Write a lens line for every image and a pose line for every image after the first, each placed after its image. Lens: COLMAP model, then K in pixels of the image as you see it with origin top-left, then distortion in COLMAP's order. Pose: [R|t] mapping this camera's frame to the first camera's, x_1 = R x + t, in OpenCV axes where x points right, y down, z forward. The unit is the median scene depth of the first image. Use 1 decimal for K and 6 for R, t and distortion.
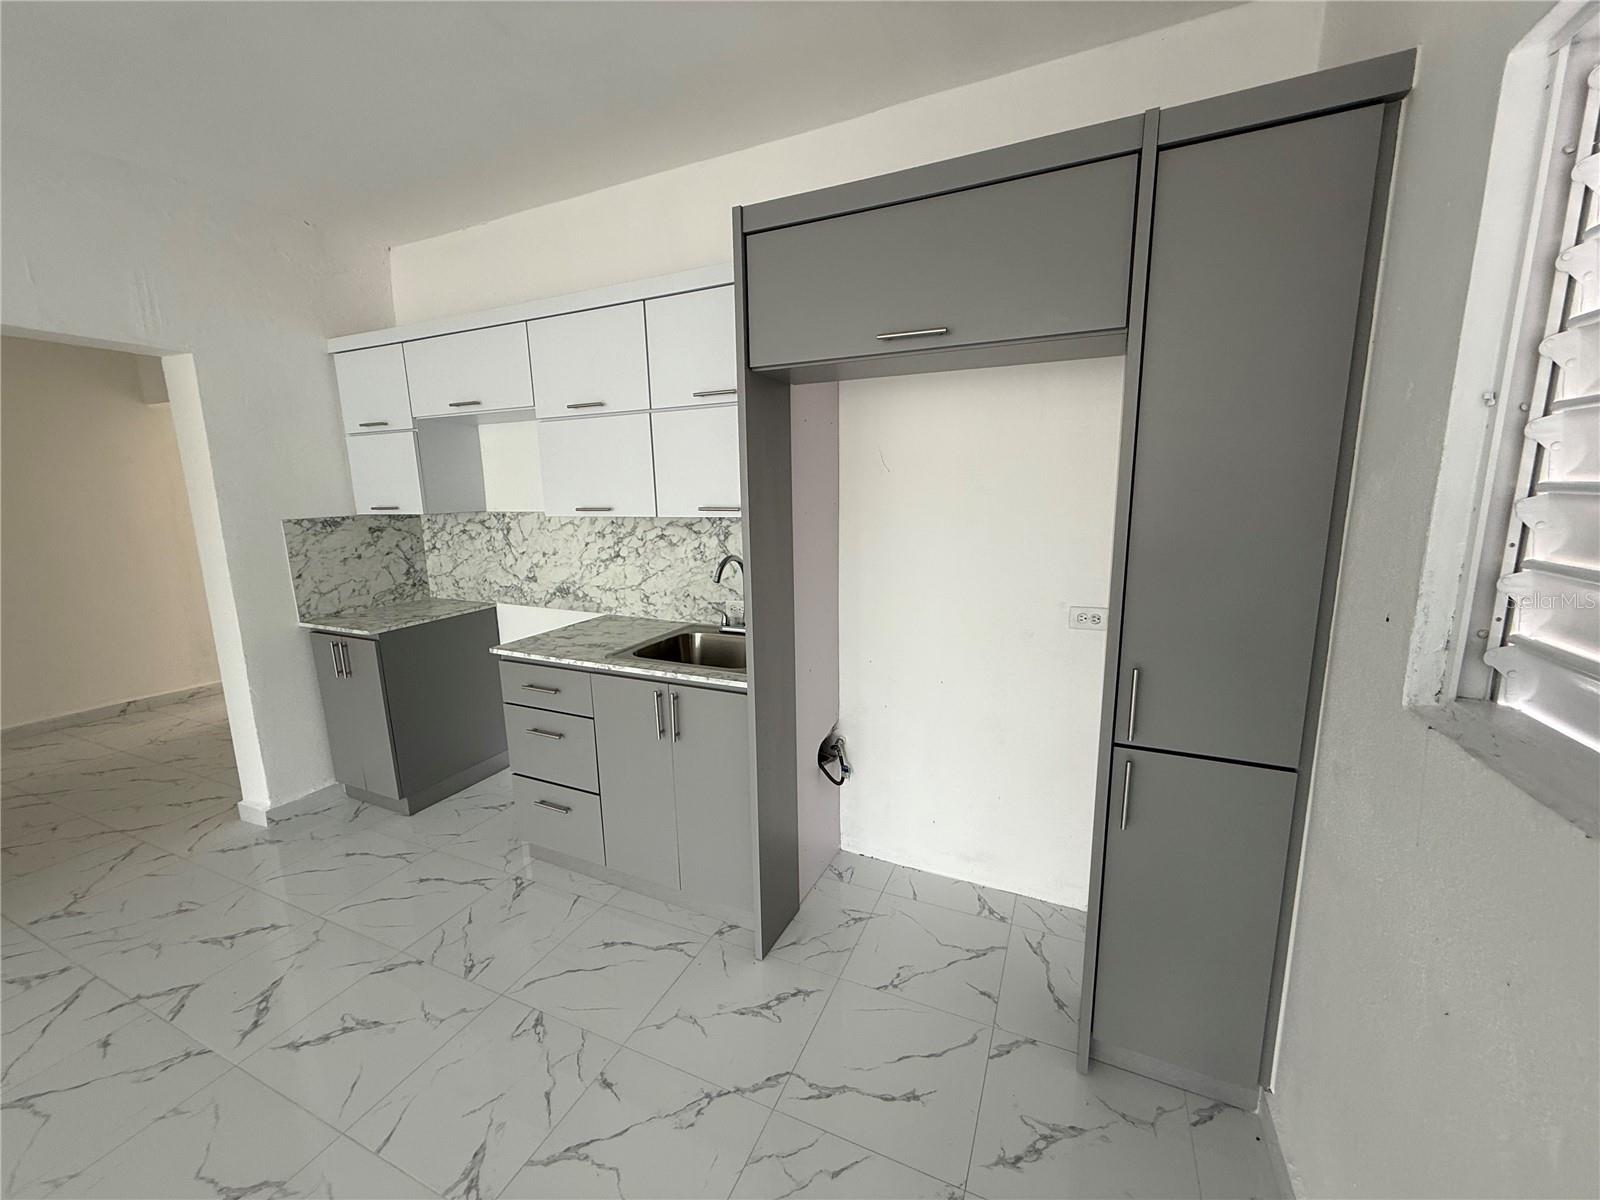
lens RADIAL K [[639.8, 0, 800.0], [0, 639.8, 600.0], [0, 0, 1]] dist [-0.000433, 0.000018]
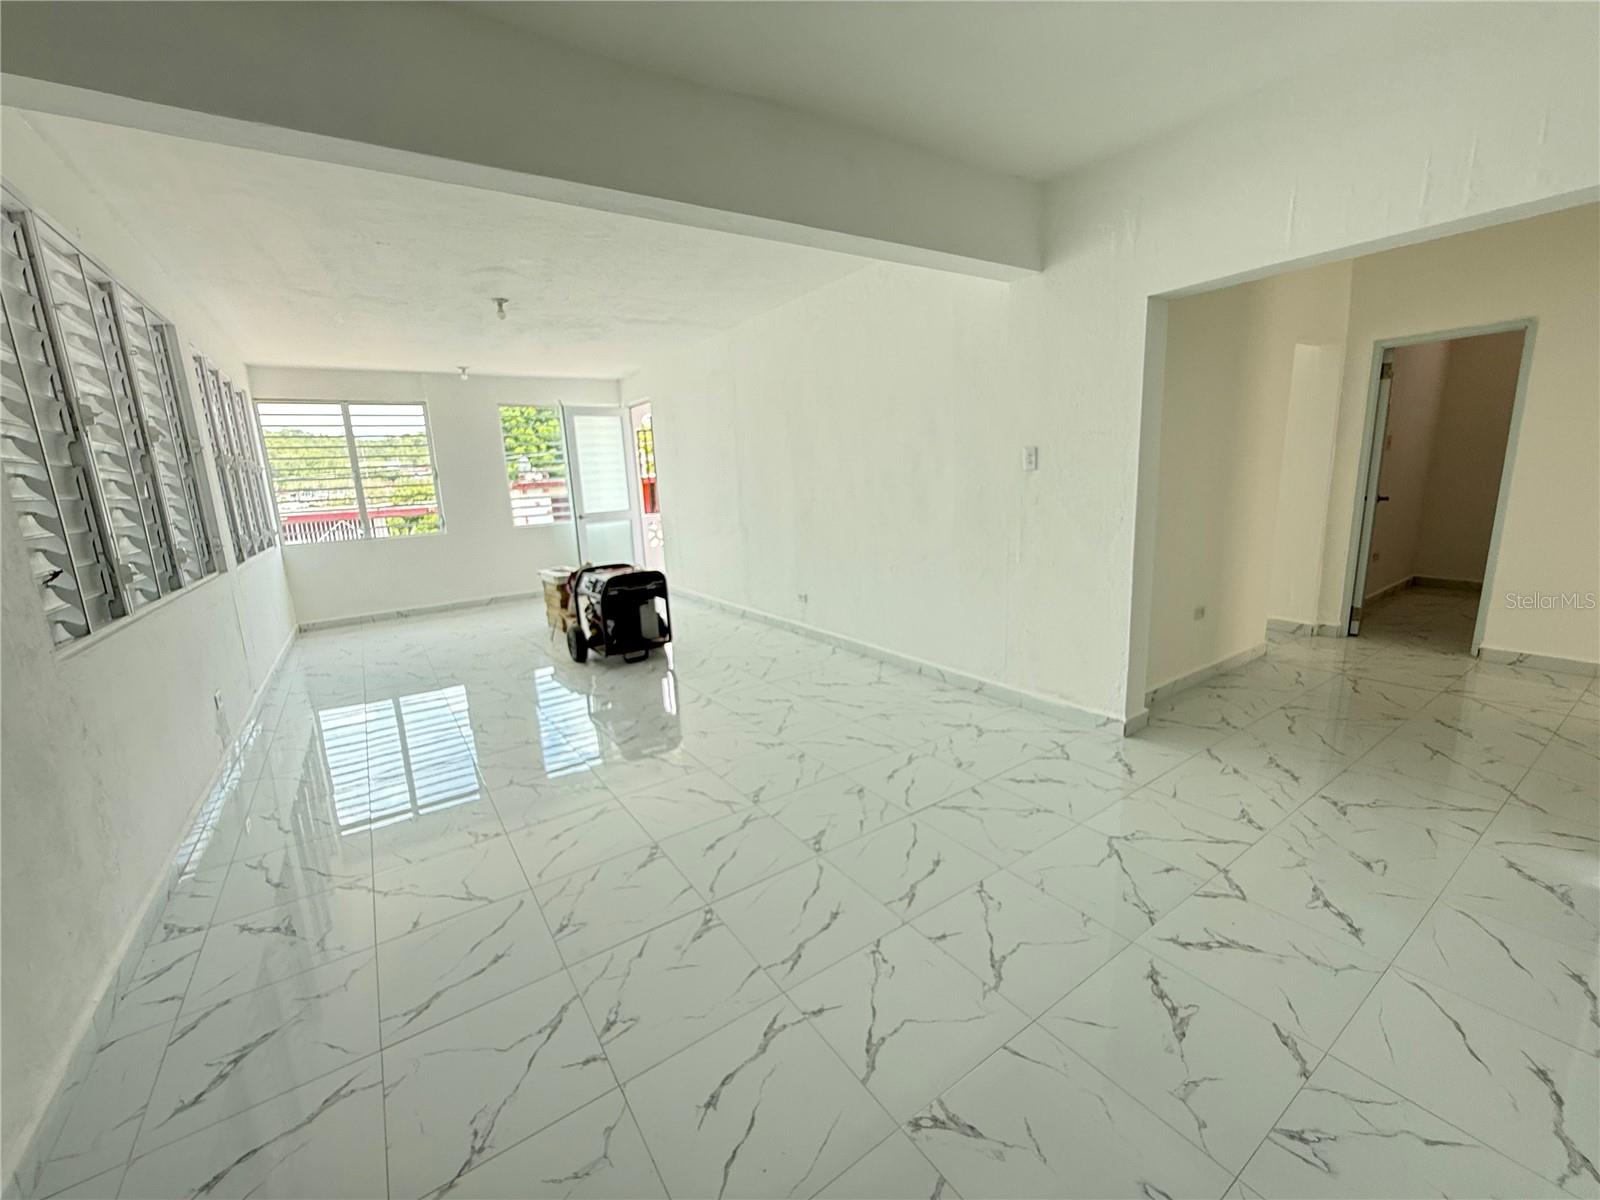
lens RADIAL K [[639.8, 0, 800.0], [0, 639.8, 600.0], [0, 0, 1]] dist [-0.000433, 0.000018]
pose [[-0.524276, 0.205233, -0.826447, 0.118926], [-0.093235, 0.950853, 0.295272, -0.058801], [0.846429, 0.231858, -0.479374, 0.527805]]
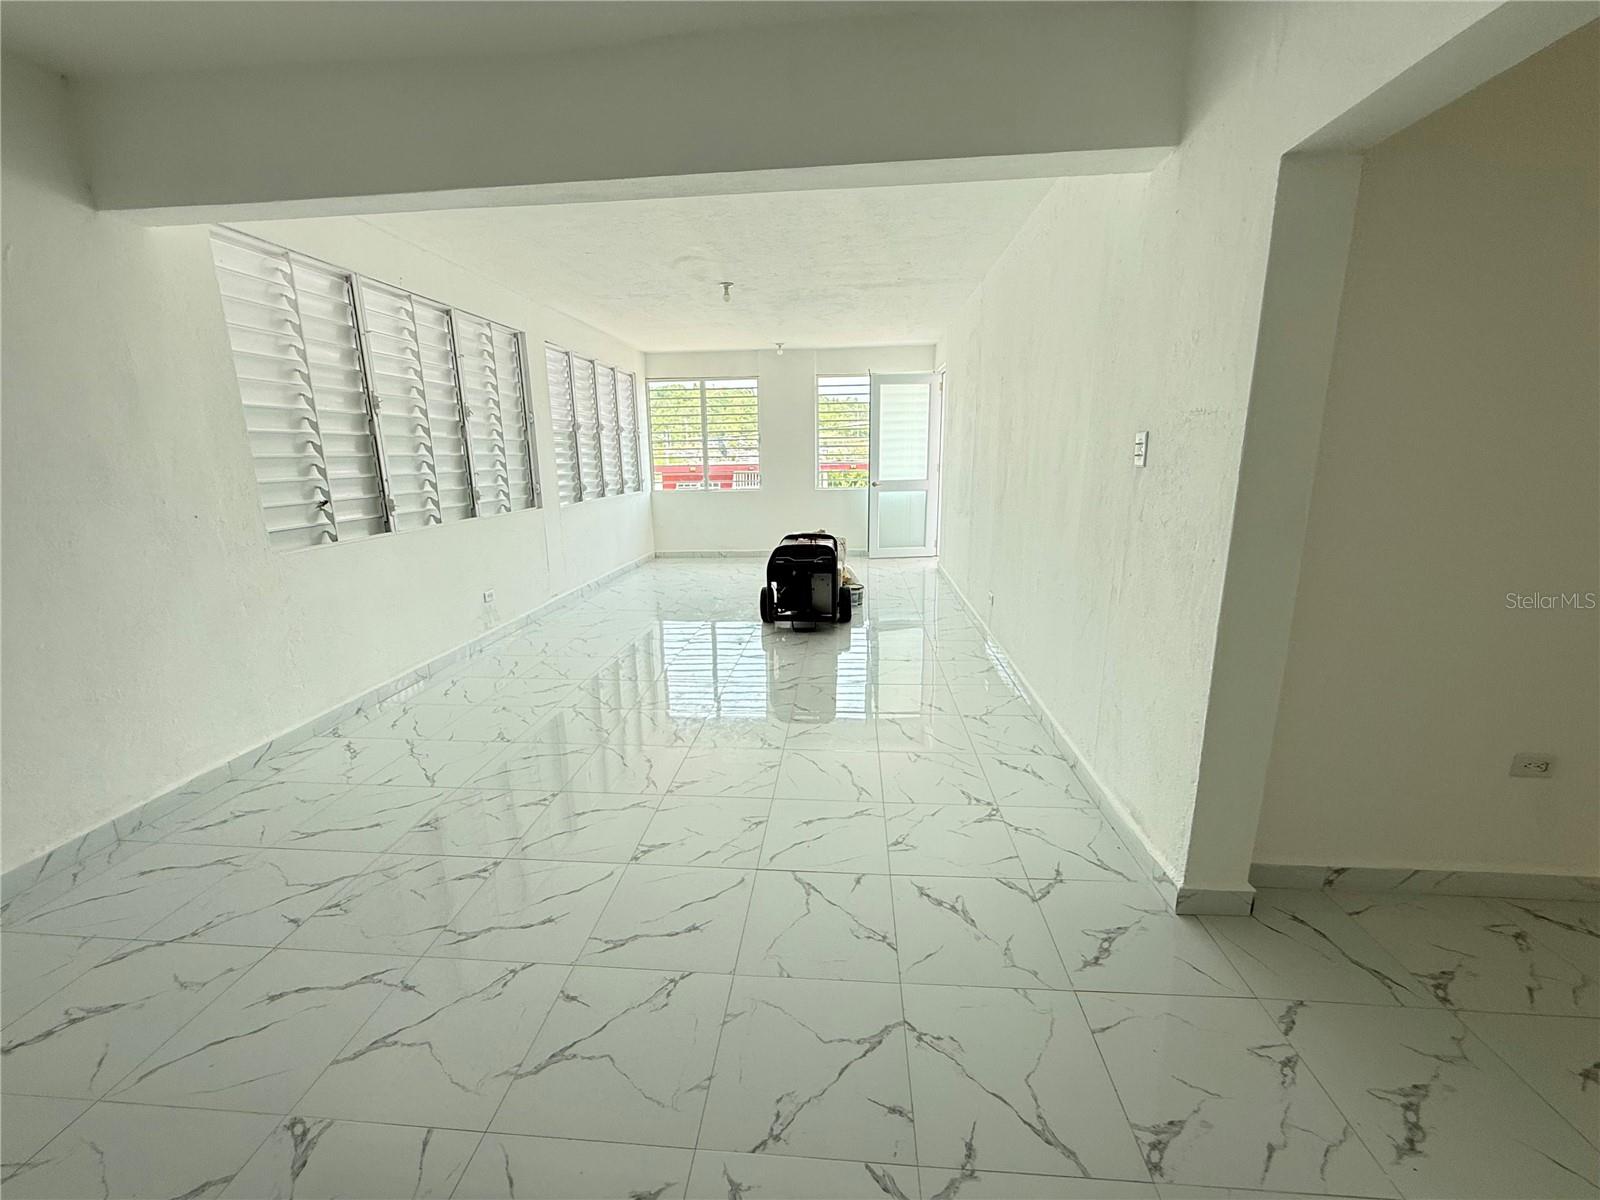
lens RADIAL K [[639.8, 0, 800.0], [0, 639.8, 600.0], [0, 0, 1]] dist [-0.000433, 0.000018]
pose [[-0.942320, 0.104315, -0.318042, -0.473543], [-0.029445, 0.920676, 0.389216, -0.116615], [0.333414, 0.376131, -0.864500, 0.851776]]
